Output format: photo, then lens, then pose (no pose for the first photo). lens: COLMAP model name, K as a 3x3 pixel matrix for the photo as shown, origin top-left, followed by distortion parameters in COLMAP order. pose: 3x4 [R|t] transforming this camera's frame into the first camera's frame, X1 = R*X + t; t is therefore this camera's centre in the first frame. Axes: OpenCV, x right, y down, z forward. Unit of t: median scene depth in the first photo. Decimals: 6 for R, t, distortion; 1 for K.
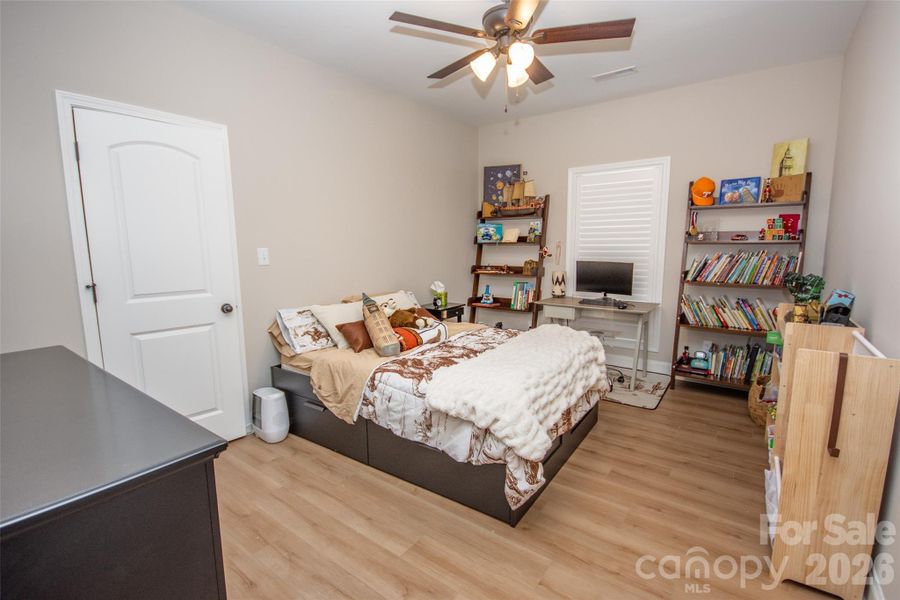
lens RADIAL K [[398.7, 0, 453.3], [0, 398.7, 300.1], [0, 0, 1]] dist [0.000464, -0.000288]
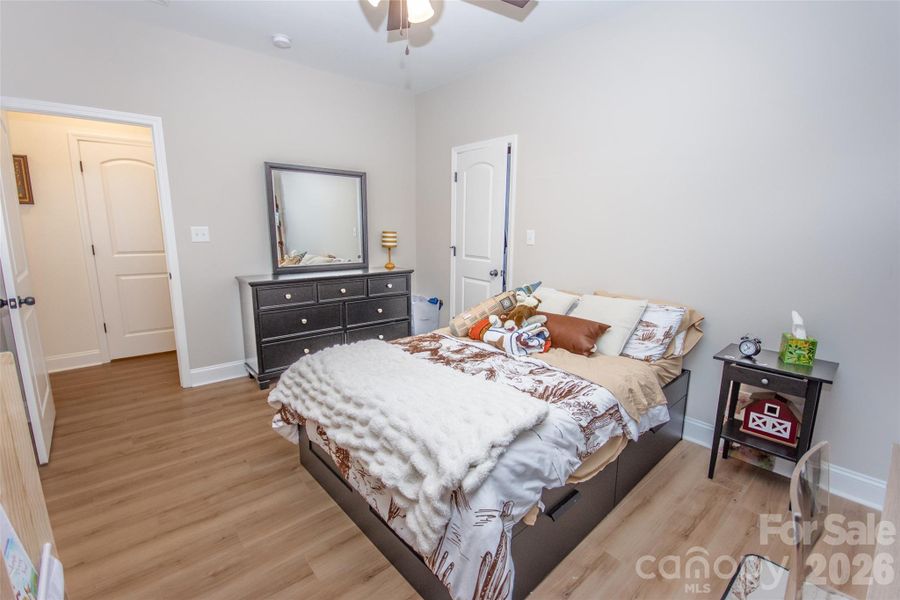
lens RADIAL K [[398.7, 0, 453.3], [0, 398.7, 300.1], [0, 0, 1]] dist [0.000464, -0.000288]
pose [[-0.208871, 0.184971, -0.960291, 0.858555], [-0.142493, 0.965714, 0.217009, -0.179759], [0.967506, 0.182162, -0.175353, 1.199466]]
